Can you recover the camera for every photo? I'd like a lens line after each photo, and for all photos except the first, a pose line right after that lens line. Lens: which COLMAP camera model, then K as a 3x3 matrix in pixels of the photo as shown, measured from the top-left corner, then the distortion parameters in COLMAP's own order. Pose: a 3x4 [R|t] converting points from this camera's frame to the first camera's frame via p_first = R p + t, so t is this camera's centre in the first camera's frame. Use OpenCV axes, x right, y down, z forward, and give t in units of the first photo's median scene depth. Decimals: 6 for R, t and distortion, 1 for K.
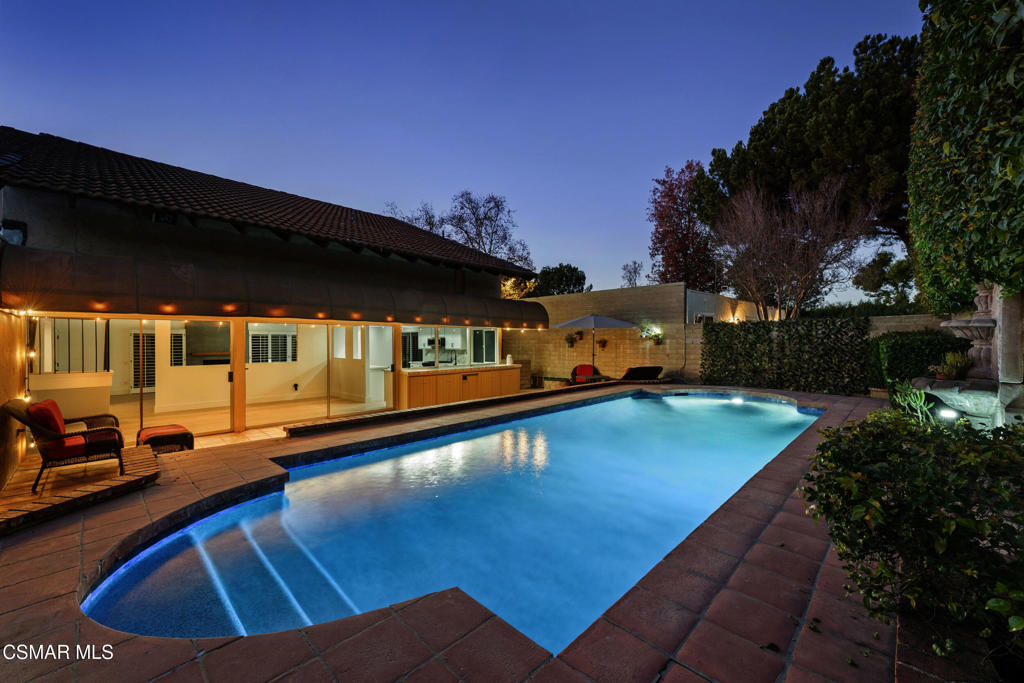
lens RADIAL K [[405.2, 0, 512.0], [0, 405.2, 341.5], [0, 0, 1]] dist [0.004967, -0.000022]
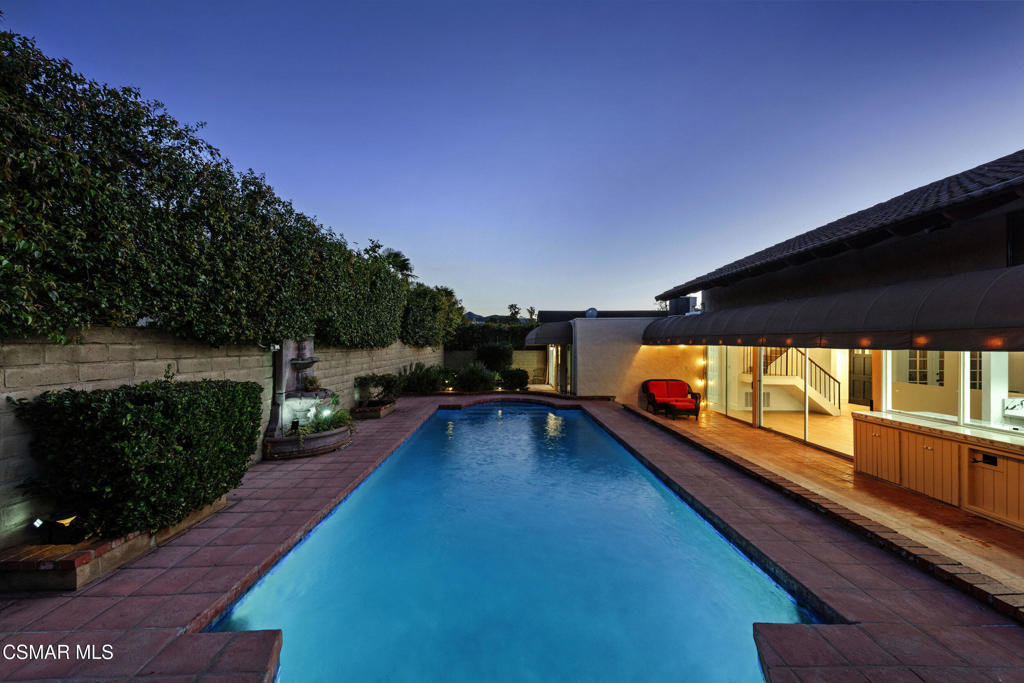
lens RADIAL K [[405.2, 0, 512.0], [0, 405.2, 341.5], [0, 0, 1]] dist [0.004967, -0.000022]
pose [[-0.726650, 0.002358, -0.687003, 0.592896], [0.003113, 0.999995, 0.000140, -0.043059], [0.687000, -0.002037, -0.726654, 1.006853]]
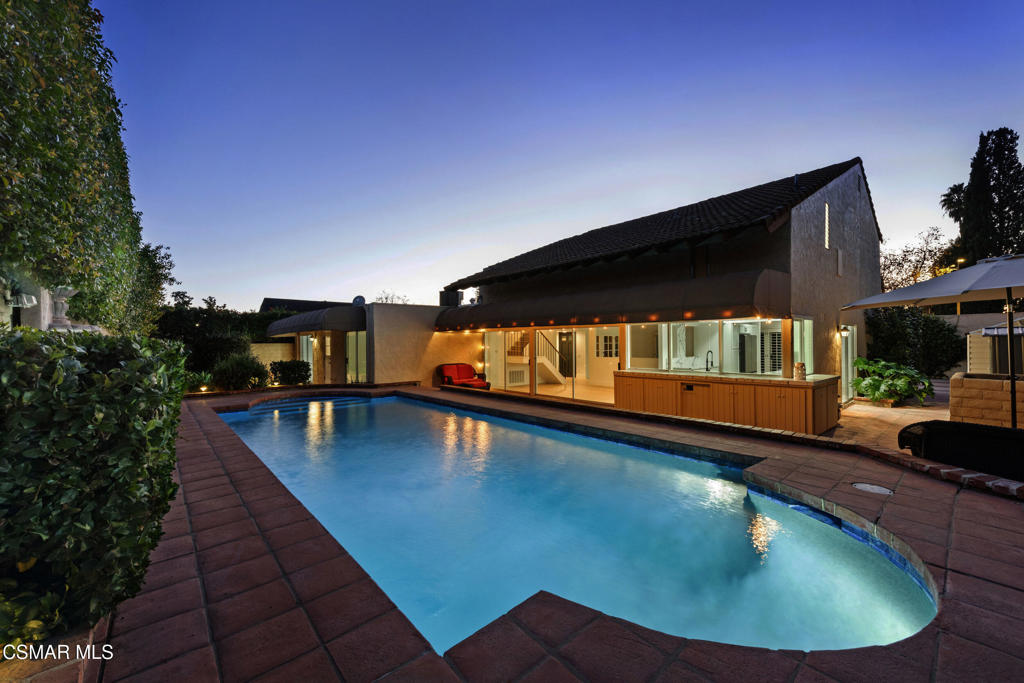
lens RADIAL K [[412.2, 0, 511.5], [0, 412.2, 324.4], [0, 0, 1]] dist [0.001510, 0.000067]
pose [[-0.094511, -0.037584, -0.994814, 0.730189], [0.009325, 0.999210, -0.038636, -0.003813], [0.995480, -0.012928, -0.094086, 0.769832]]
